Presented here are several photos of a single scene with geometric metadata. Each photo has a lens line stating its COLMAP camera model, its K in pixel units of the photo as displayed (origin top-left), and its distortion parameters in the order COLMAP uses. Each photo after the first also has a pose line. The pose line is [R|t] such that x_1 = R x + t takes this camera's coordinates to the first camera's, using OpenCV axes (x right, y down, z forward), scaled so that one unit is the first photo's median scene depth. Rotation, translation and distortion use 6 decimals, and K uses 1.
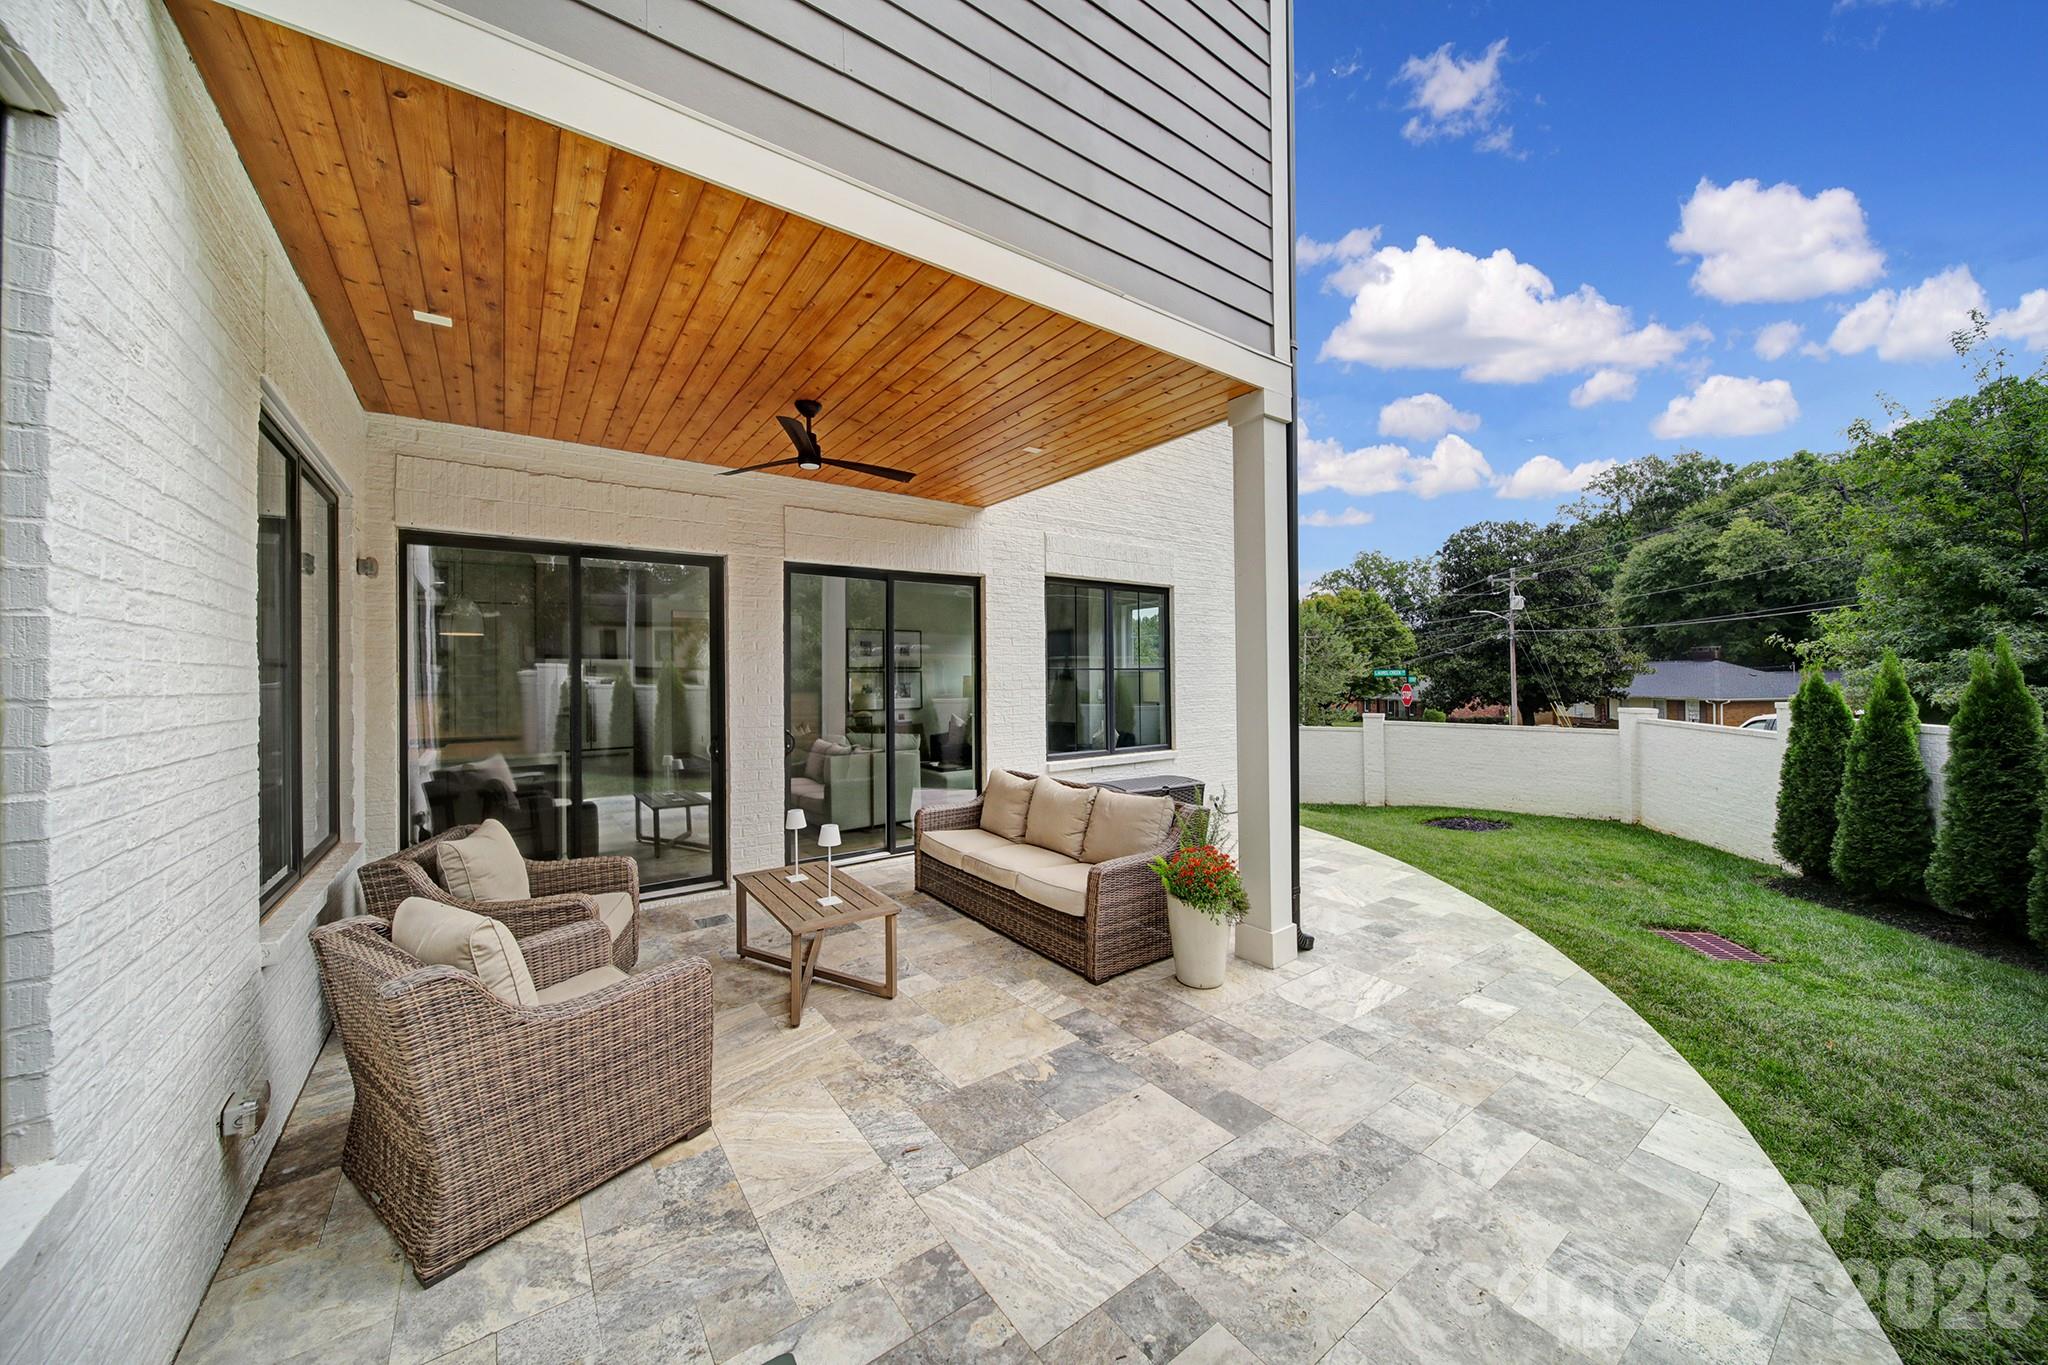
lens RADIAL K [[715.2, 0, 1023.8], [0, 715.2, 671.6], [0, 0, 1]] dist [-0.004642, -0.000269]
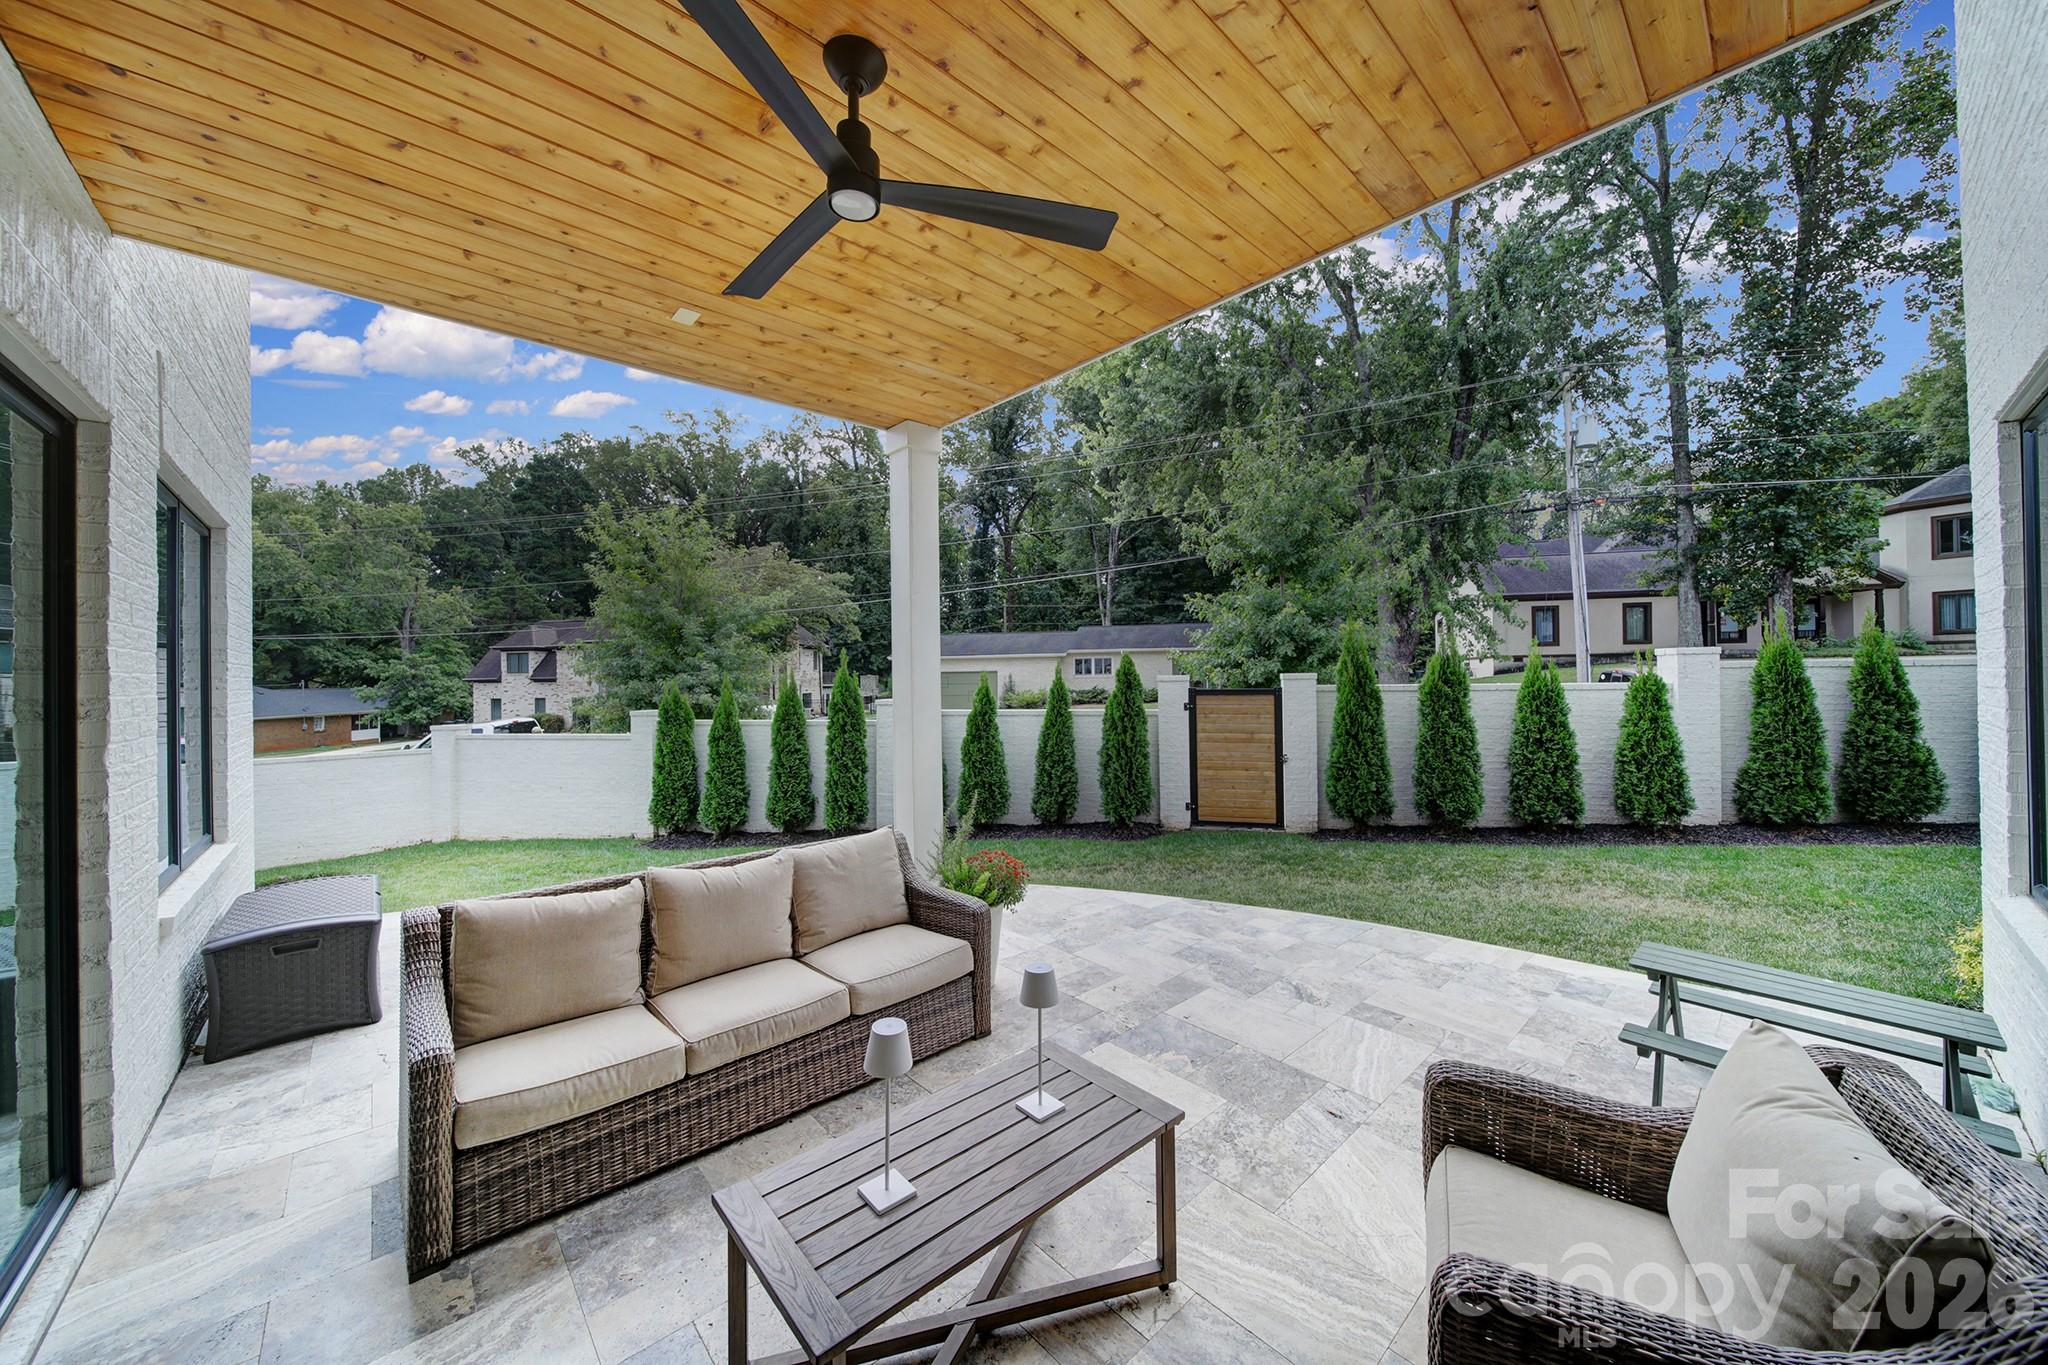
lens RADIAL K [[715.2, 0, 1023.8], [0, 715.2, 671.6], [0, 0, 1]] dist [-0.004642, -0.000269]
pose [[-0.110594, 0.018271, 0.993698, -0.992909], [0.006494, 0.999823, -0.017661, -0.003127], [-0.993844, 0.004500, -0.110693, 1.297178]]
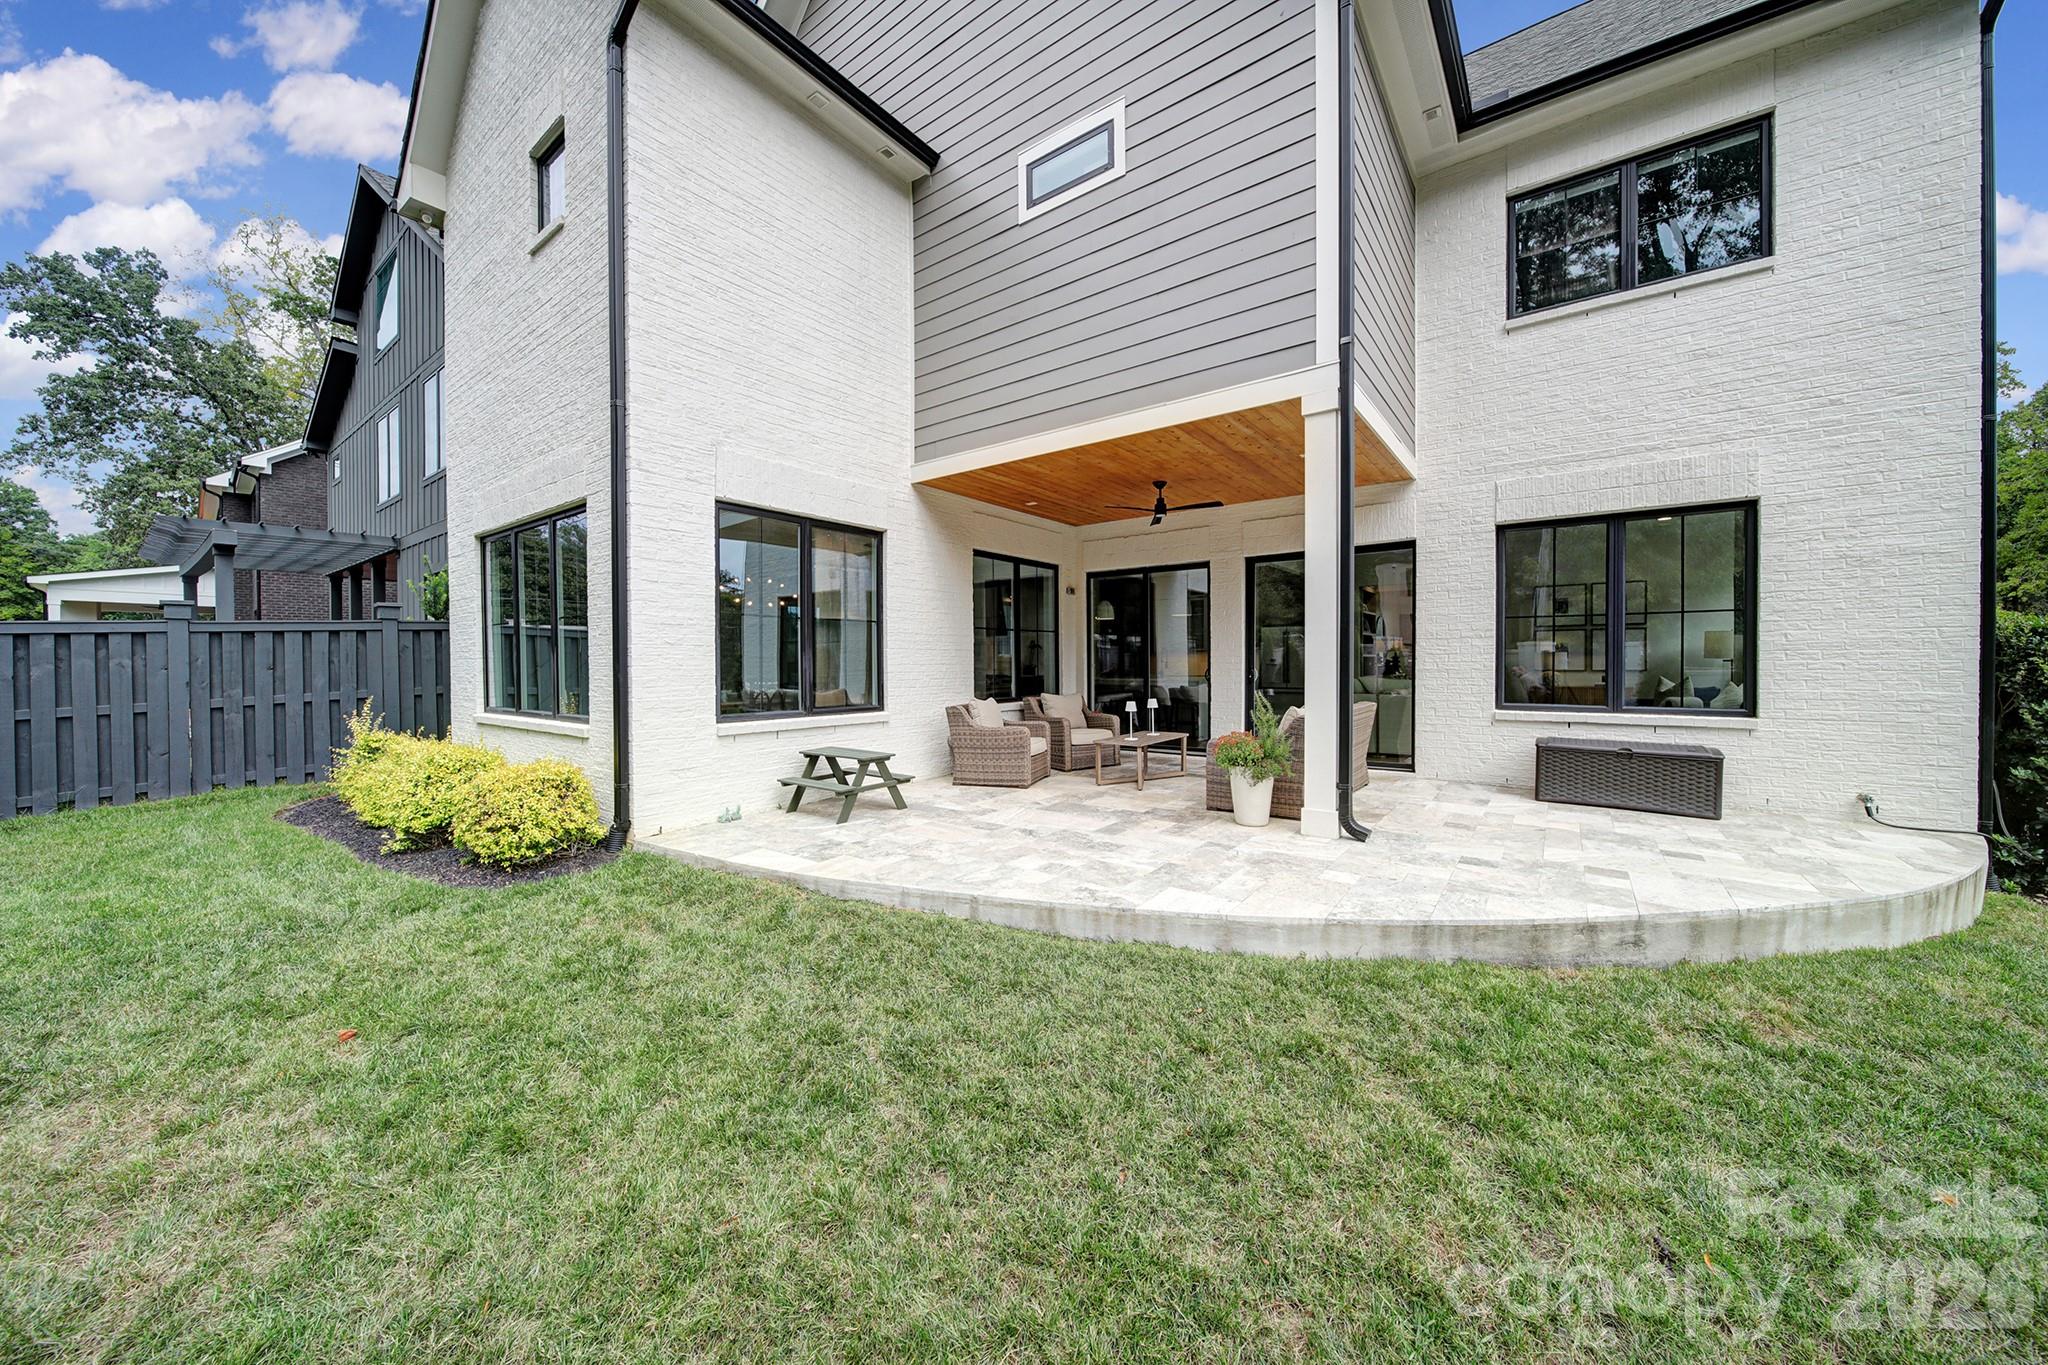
lens RADIAL K [[715.2, 0, 1023.8], [0, 715.2, 671.6], [0, 0, 1]] dist [-0.004642, -0.000269]
pose [[0.284913, 0.018974, -0.958366, 1.903388], [0.010978, 0.999674, 0.023055, 0.098401], [0.958491, -0.017089, 0.284611, 0.163749]]
